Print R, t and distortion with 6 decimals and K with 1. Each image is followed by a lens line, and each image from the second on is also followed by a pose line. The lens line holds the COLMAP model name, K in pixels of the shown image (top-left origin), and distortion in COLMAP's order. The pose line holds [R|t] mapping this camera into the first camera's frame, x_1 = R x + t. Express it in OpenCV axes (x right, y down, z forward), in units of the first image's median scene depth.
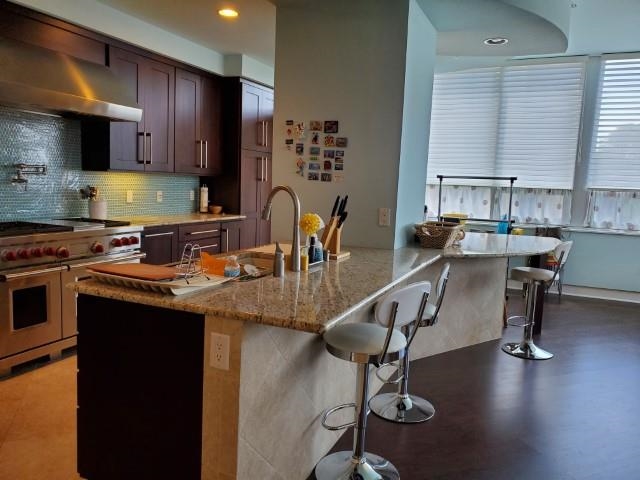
lens RADIAL K [[495.3, 0, 320.0], [0, 495.3, 240.0], [0, 0, 1]] dist [0.022996, -0.001066]
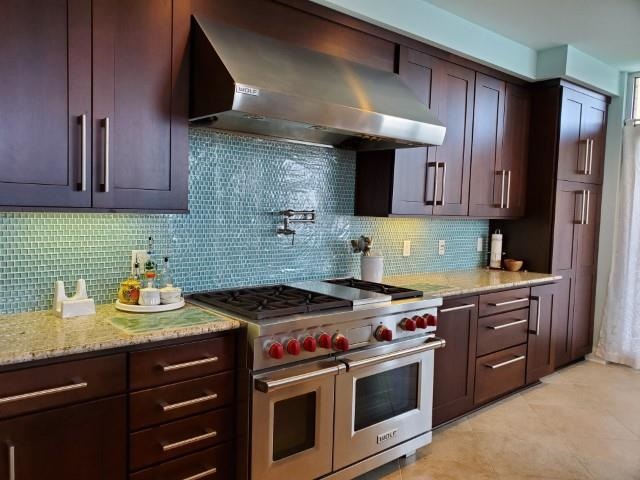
lens RADIAL K [[495.3, 0, 320.0], [0, 495.3, 240.0], [0, 0, 1]] dist [0.022996, -0.001066]
pose [[0.903384, 0.011104, -0.428688, -0.201444], [-0.041351, 0.997262, -0.061307, -0.054304], [0.426834, 0.073110, 0.901370, 0.298075]]
